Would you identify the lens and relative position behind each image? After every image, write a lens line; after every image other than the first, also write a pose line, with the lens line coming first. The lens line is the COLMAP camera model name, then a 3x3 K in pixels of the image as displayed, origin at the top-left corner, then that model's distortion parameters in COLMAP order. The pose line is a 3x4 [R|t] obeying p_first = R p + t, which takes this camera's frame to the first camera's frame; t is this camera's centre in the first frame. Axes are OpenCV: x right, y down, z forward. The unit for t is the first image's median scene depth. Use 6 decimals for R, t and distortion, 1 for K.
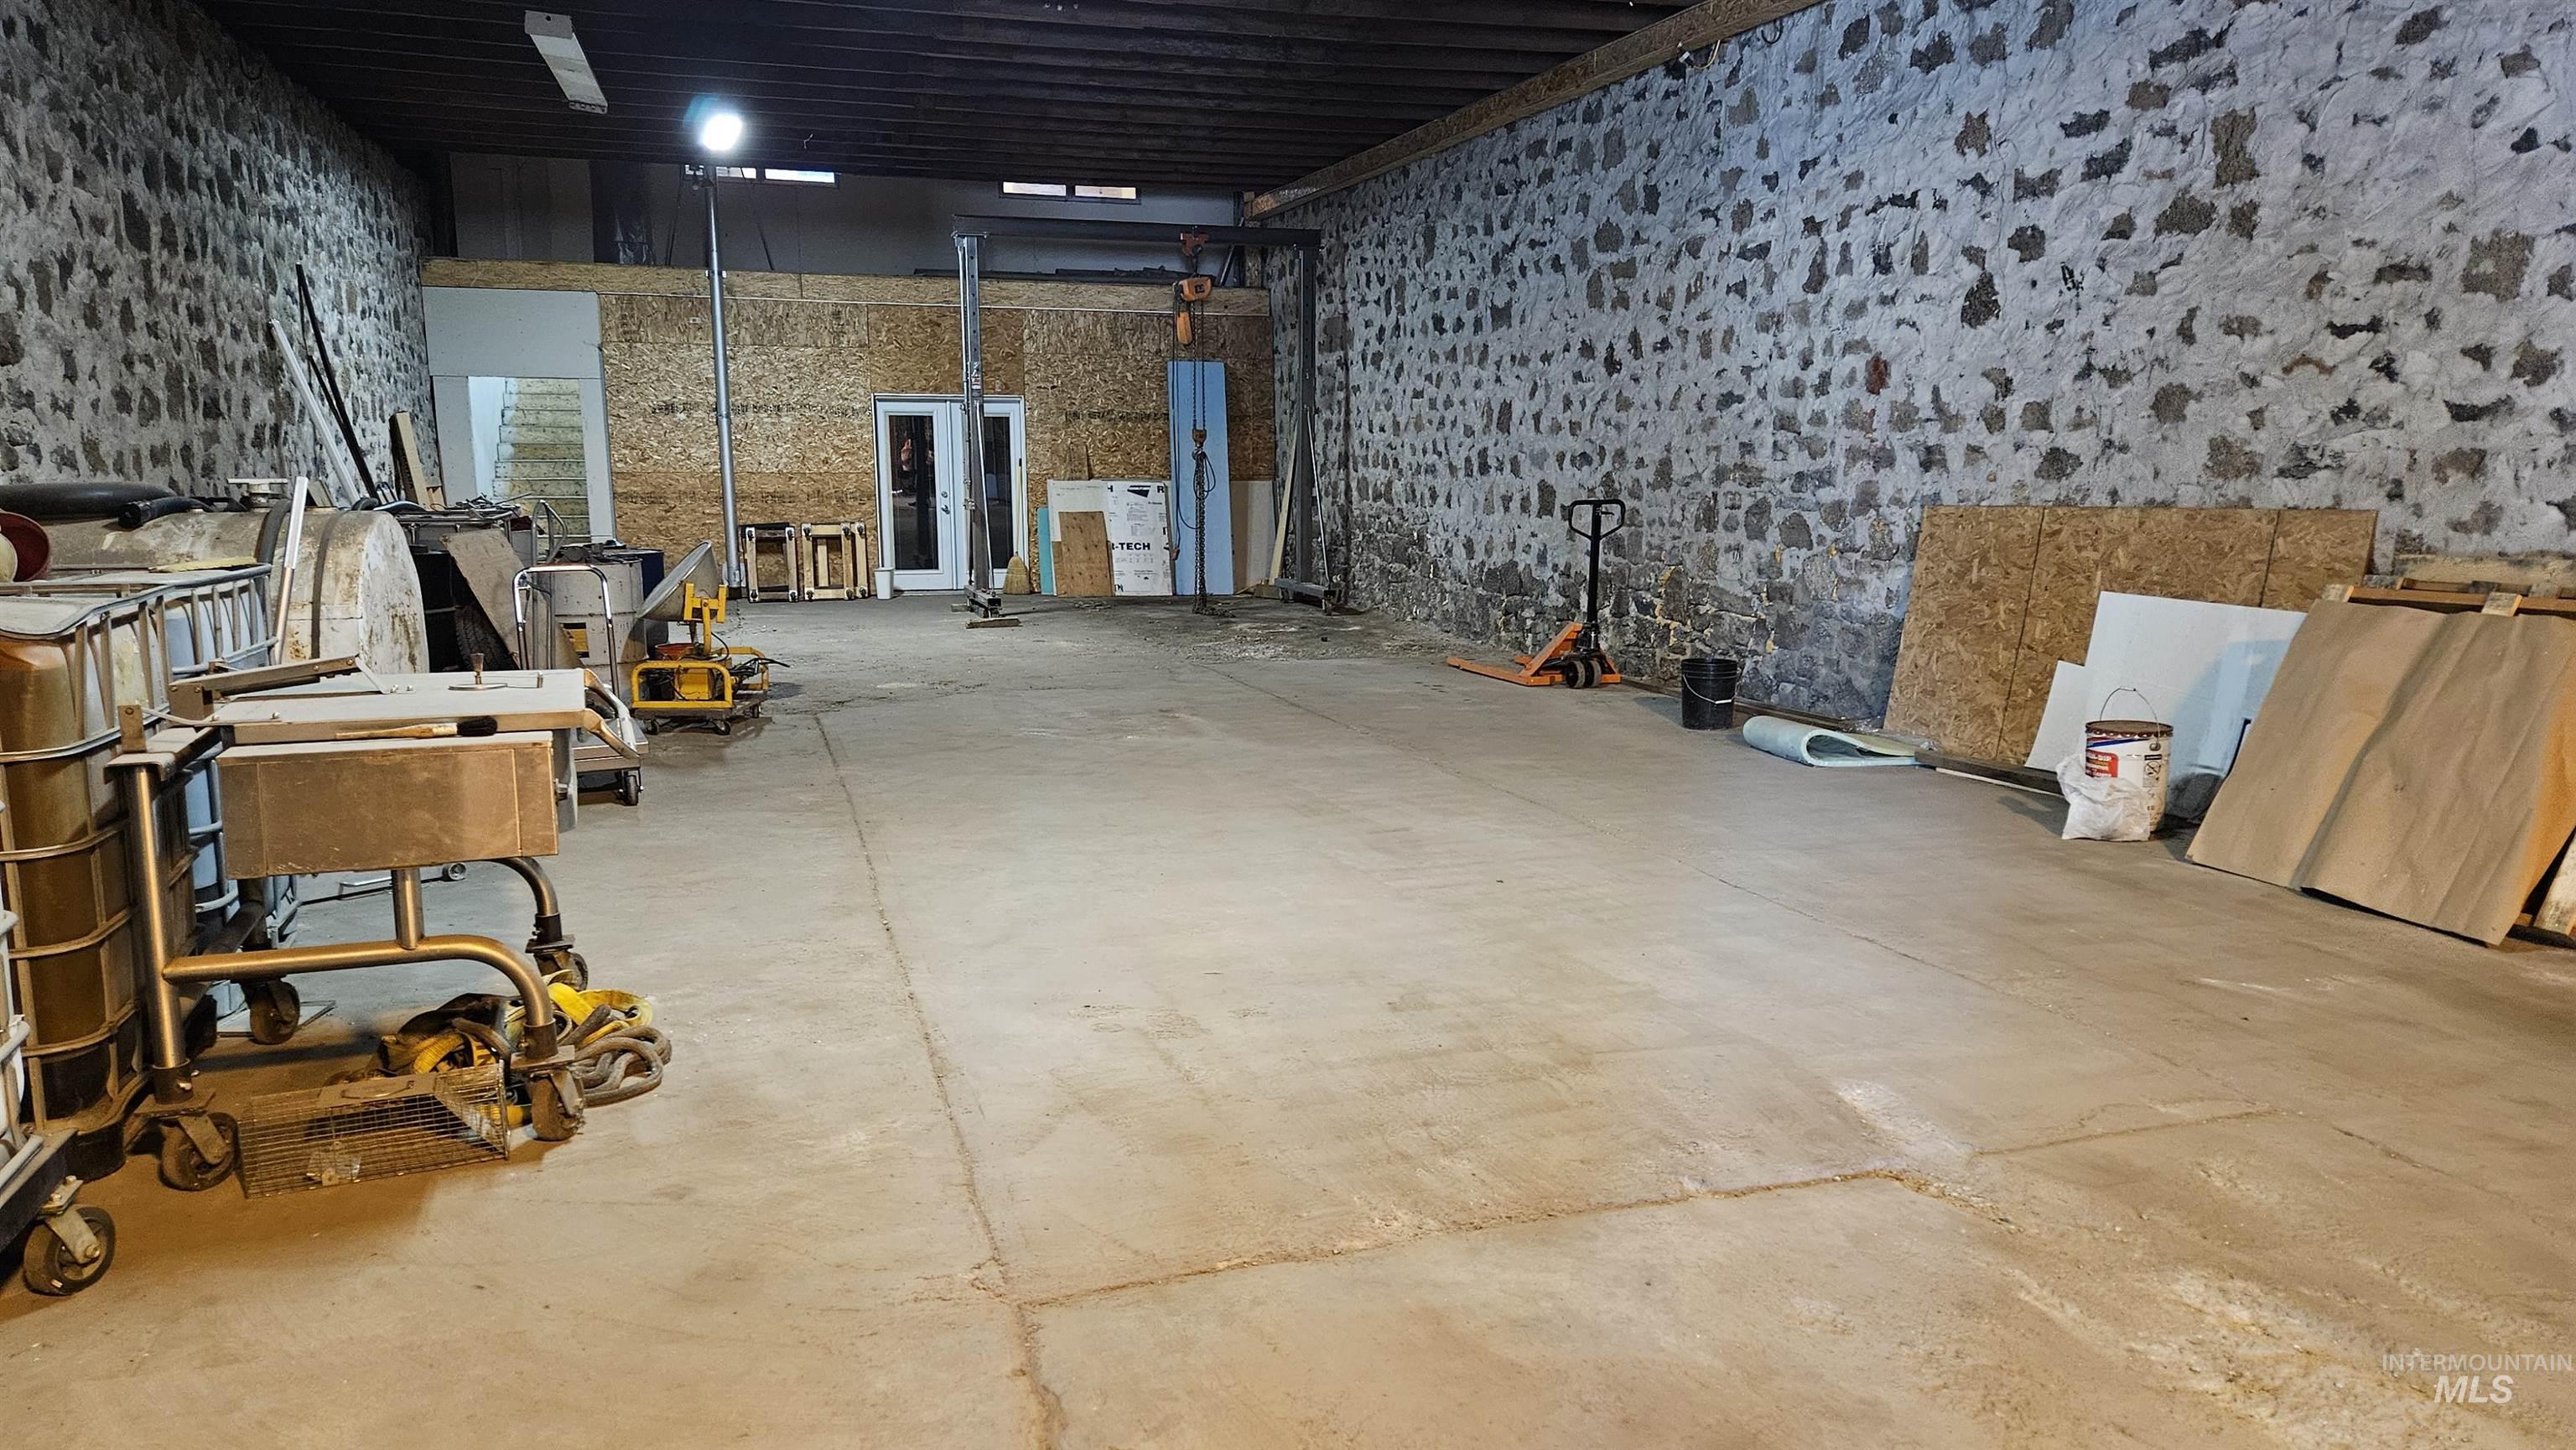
lens RADIAL K [[1705.9, 0, 1280.2], [0, 1705.9, 743.5], [0, 0, 1]] dist [0.060322, -0.043550]
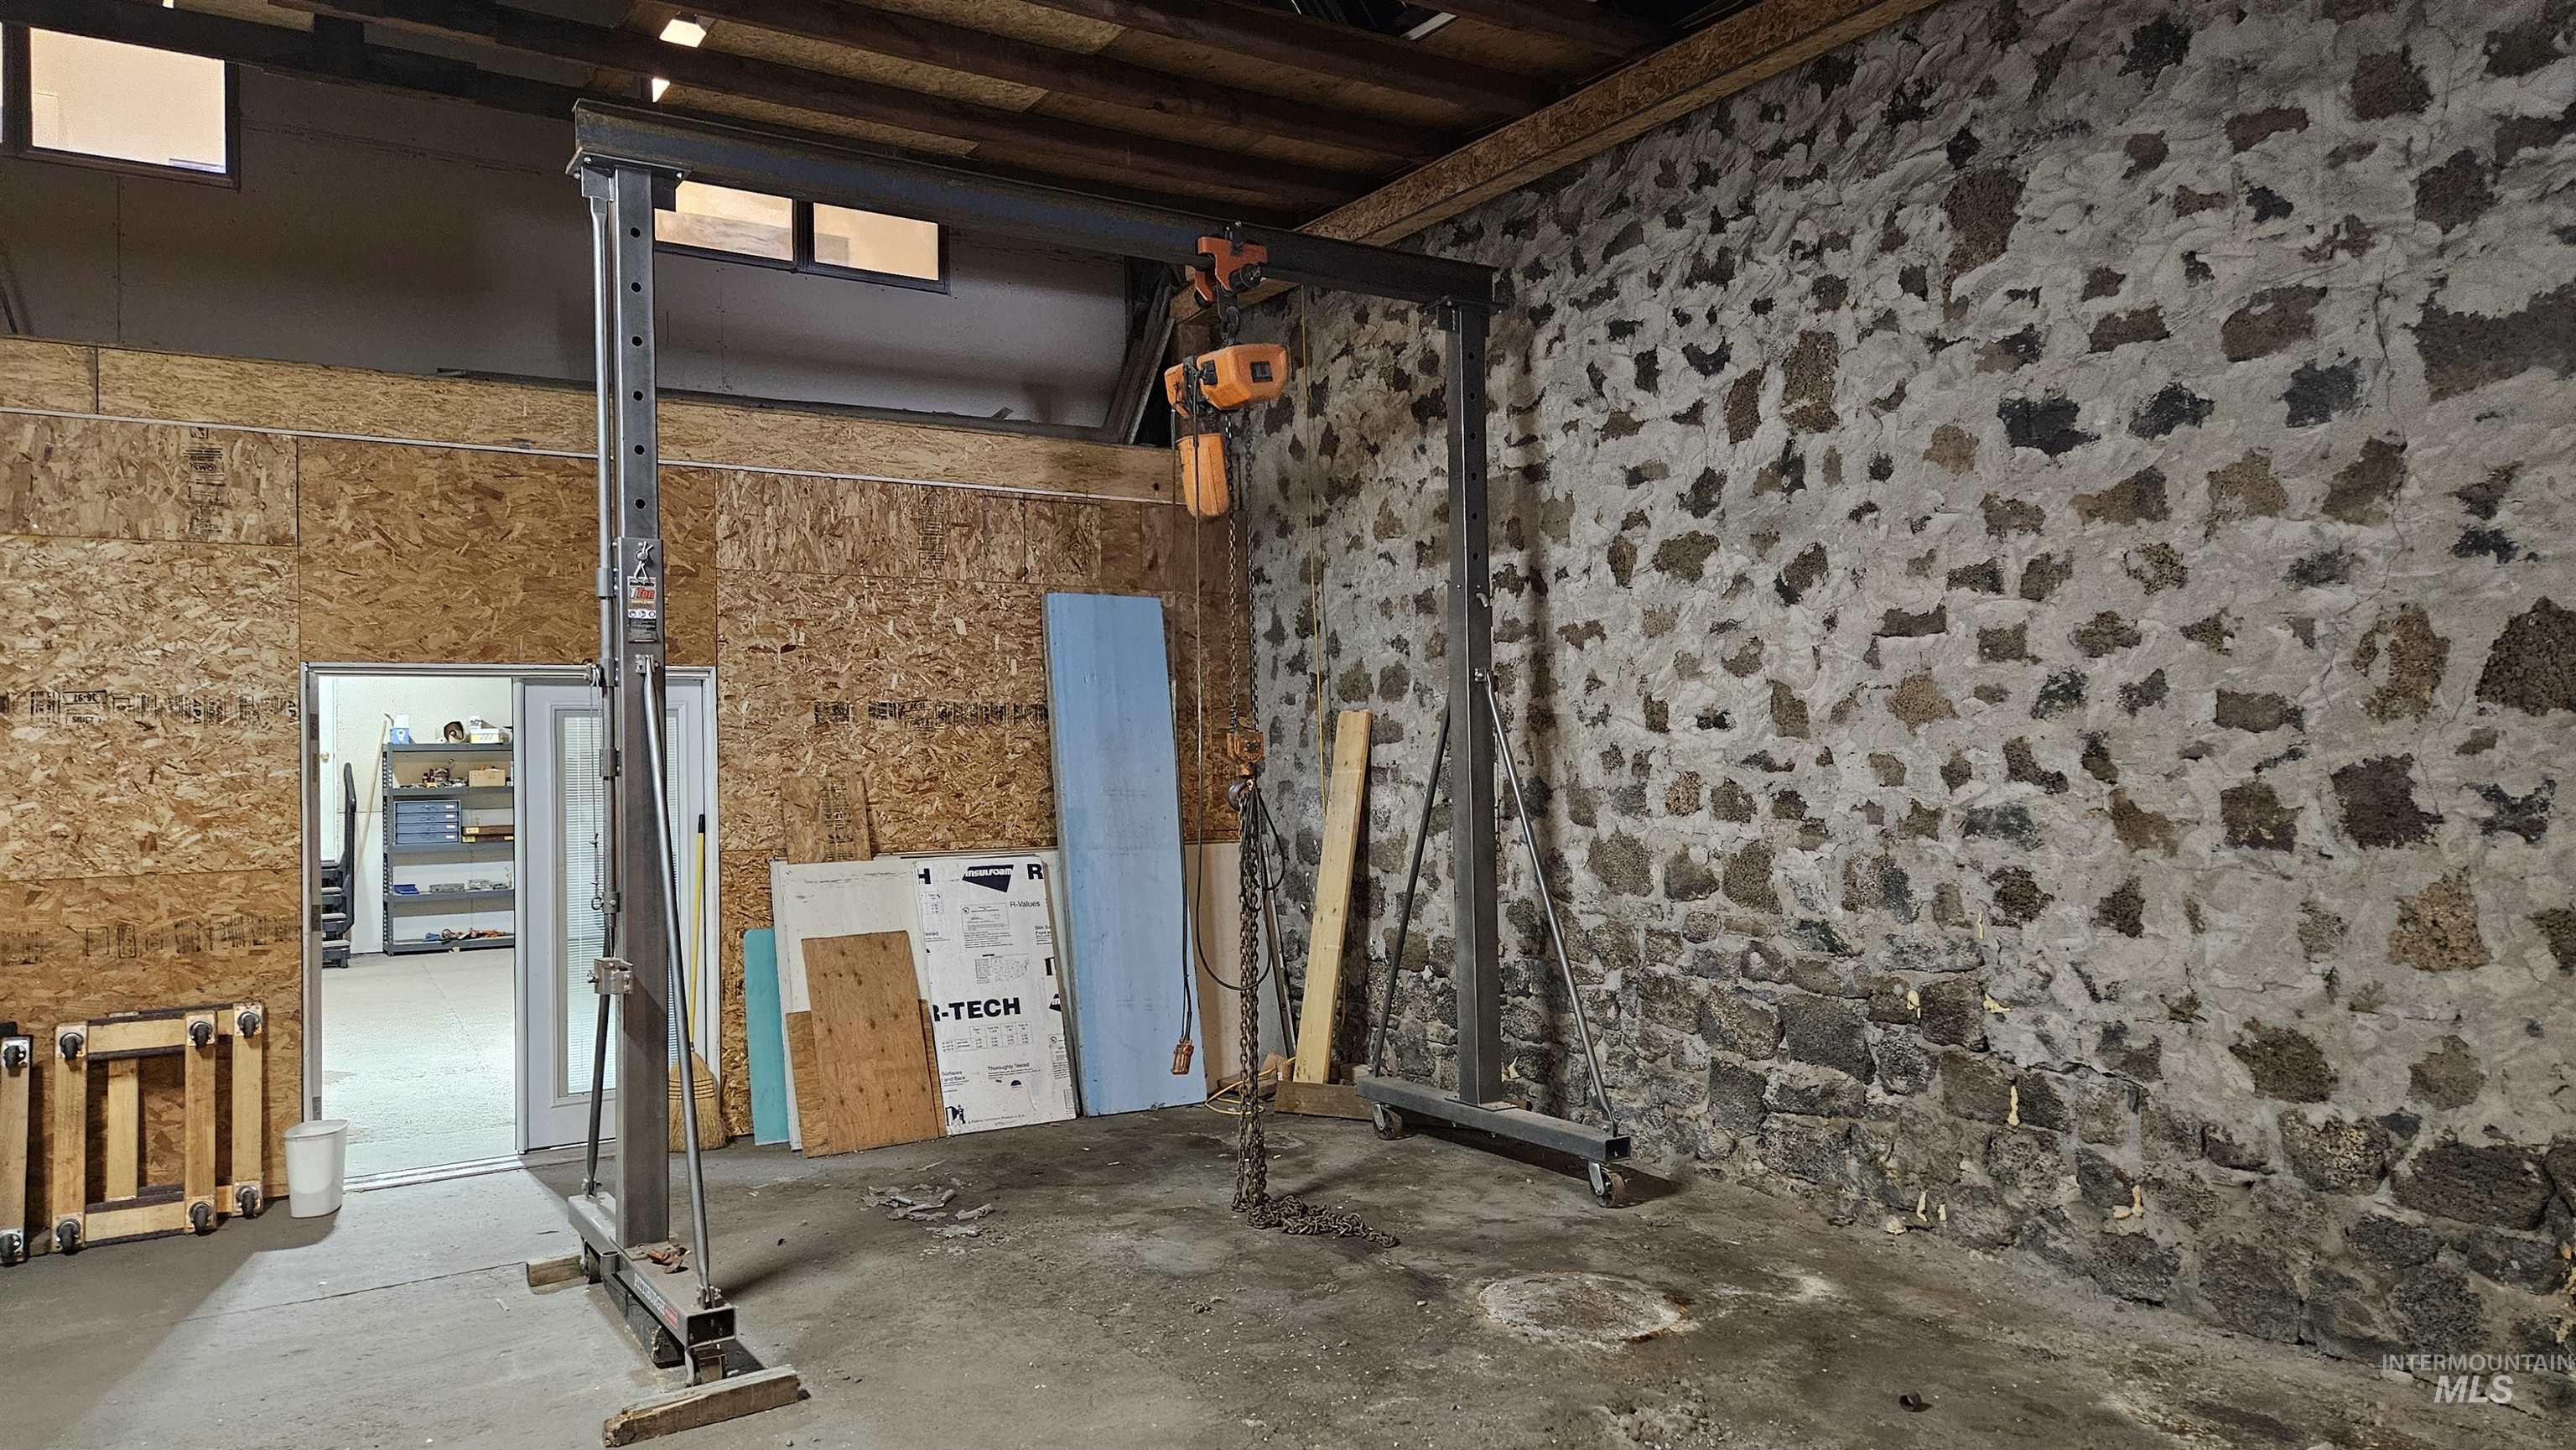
lens RADIAL K [[1705.9, 0, 1297.2], [0, 1705.9, 717.1], [0, 0, 1]] dist [0.060322, -0.043550]
pose [[0.964574, -0.015407, 0.263363, -0.233336], [0.067673, 0.979339, -0.190564, -0.192017], [-0.254985, 0.201636, 0.945688, 1.076506]]
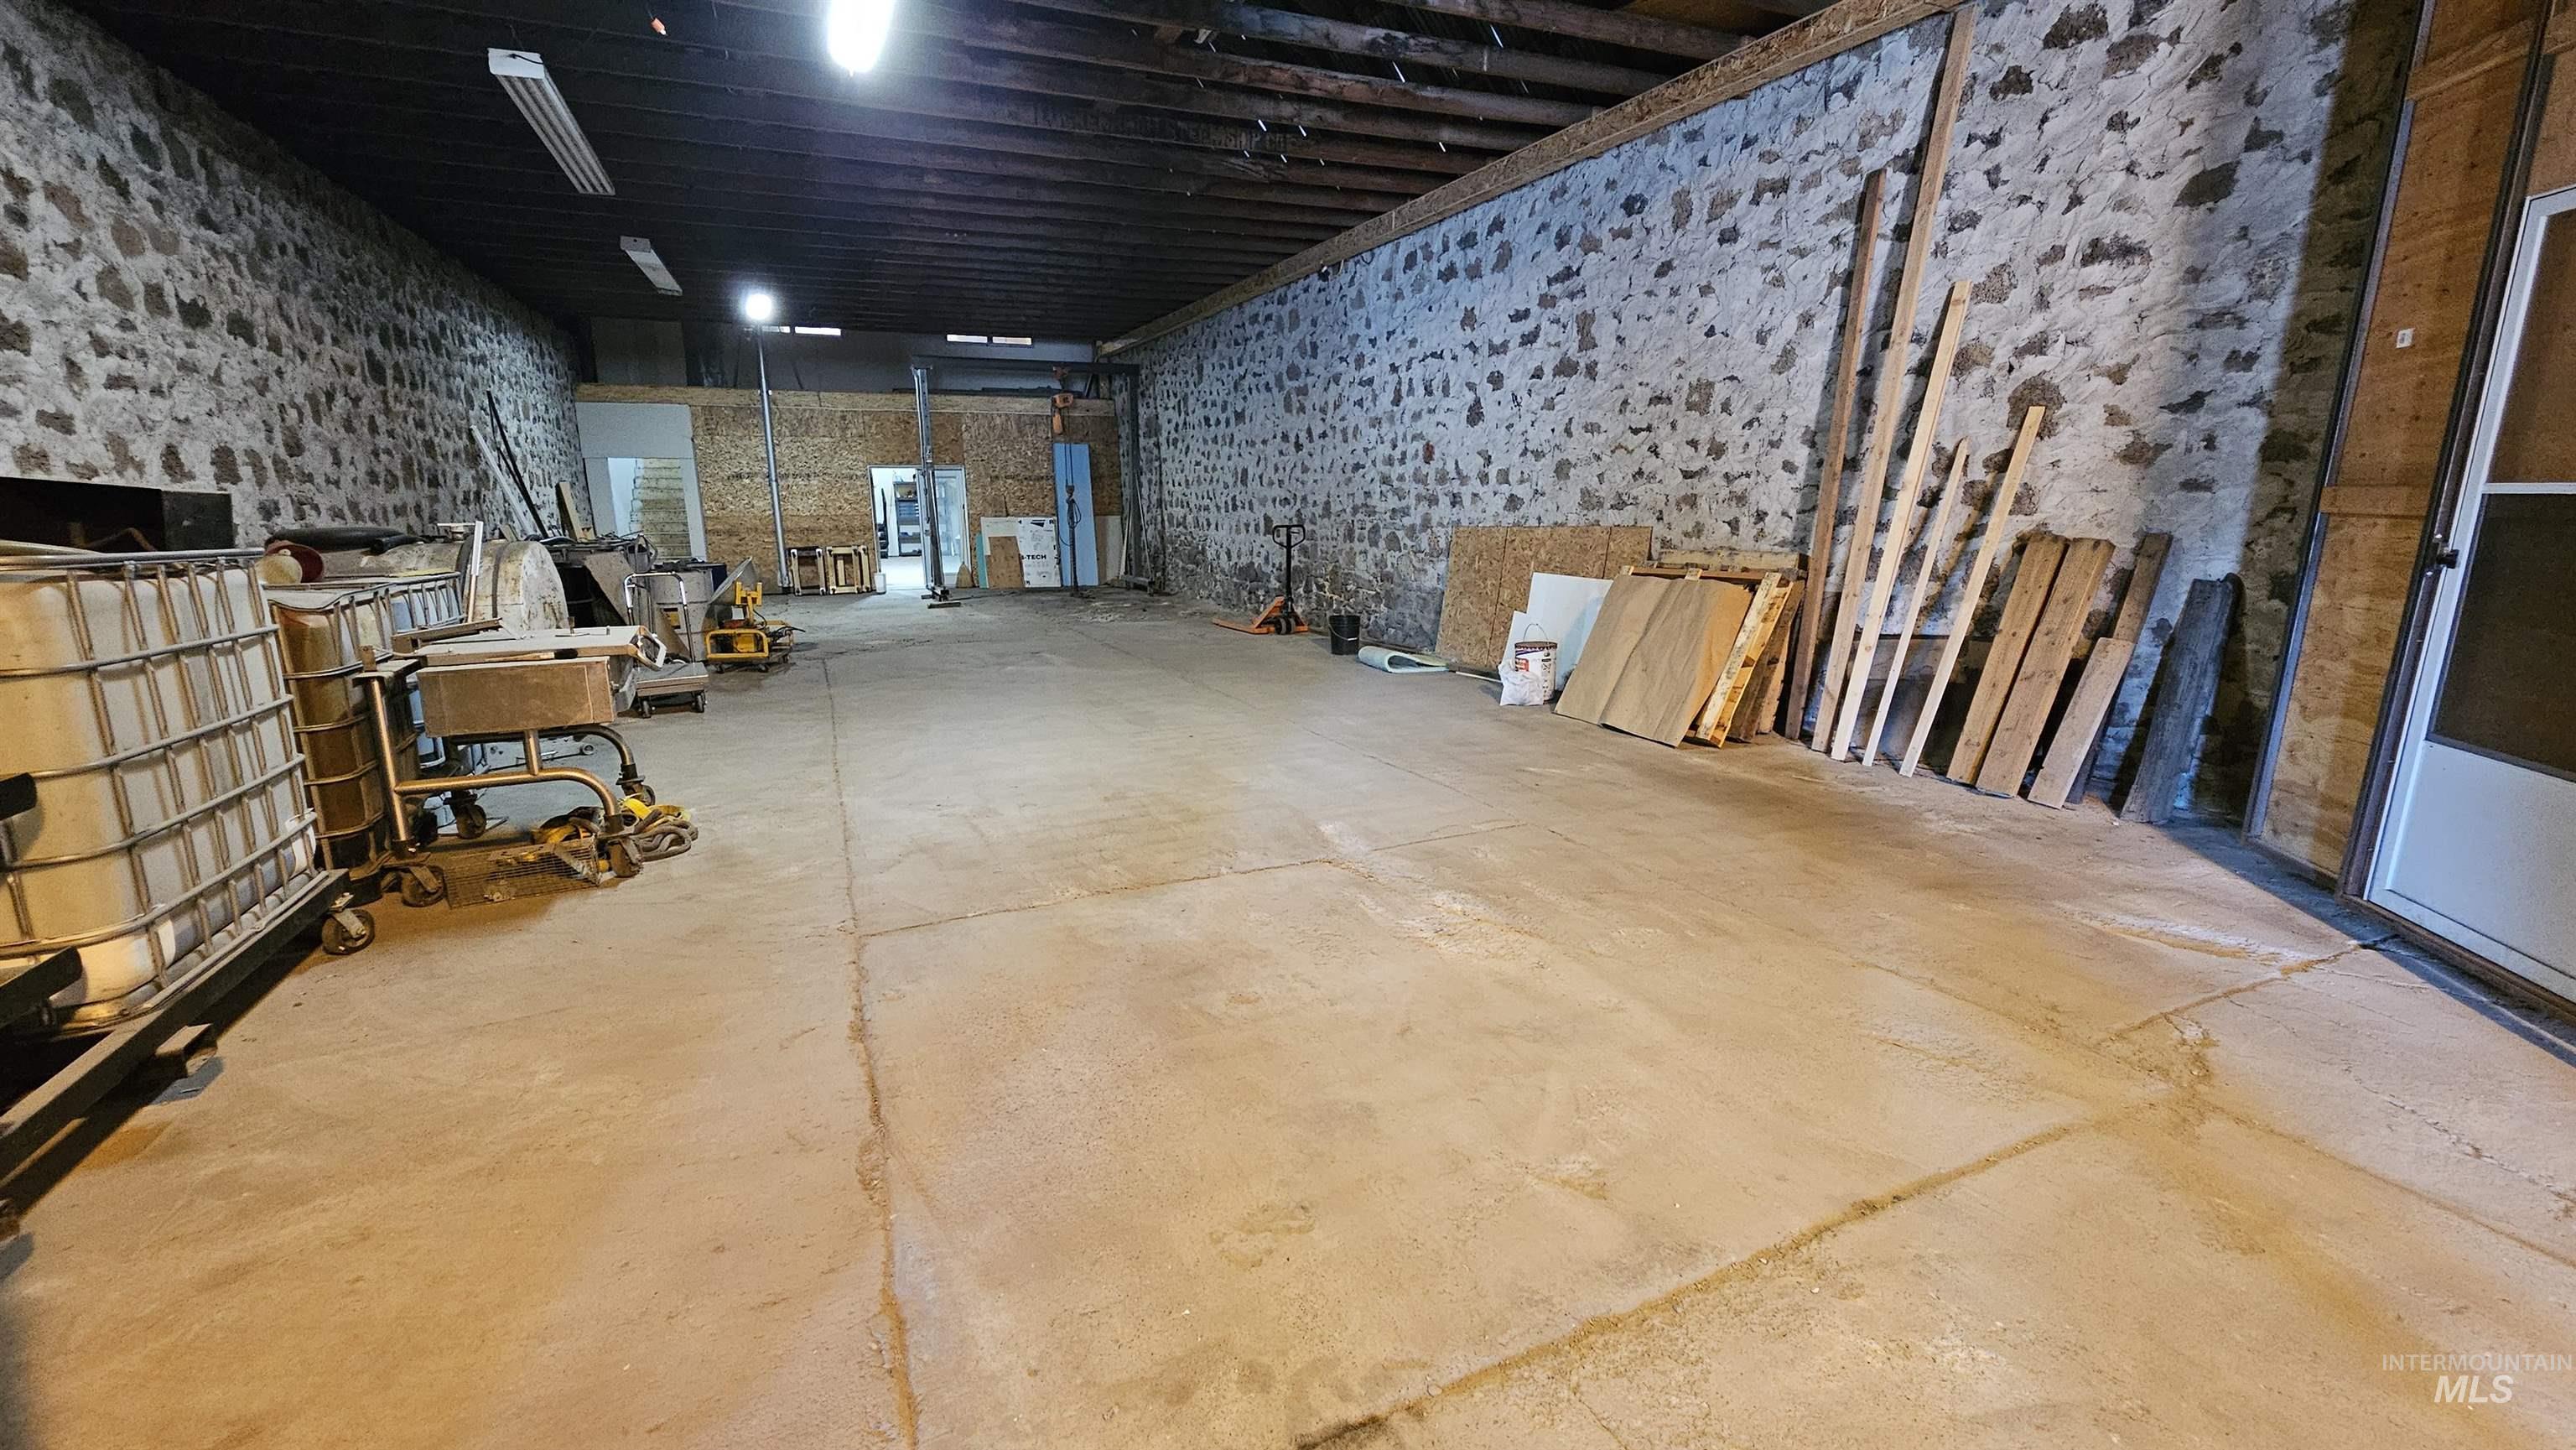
lens RADIAL K [[1053.3, 0, 1268.7], [0, 1053.3, 725.4], [0, 0, 1]] dist [-0.001806, 0.000769]
pose [[0.994657, -0.031014, 0.098462, 0.062738], [0.026701, 0.998638, 0.044824, 0.013228], [-0.099718, -0.041955, 0.994131, -0.073957]]
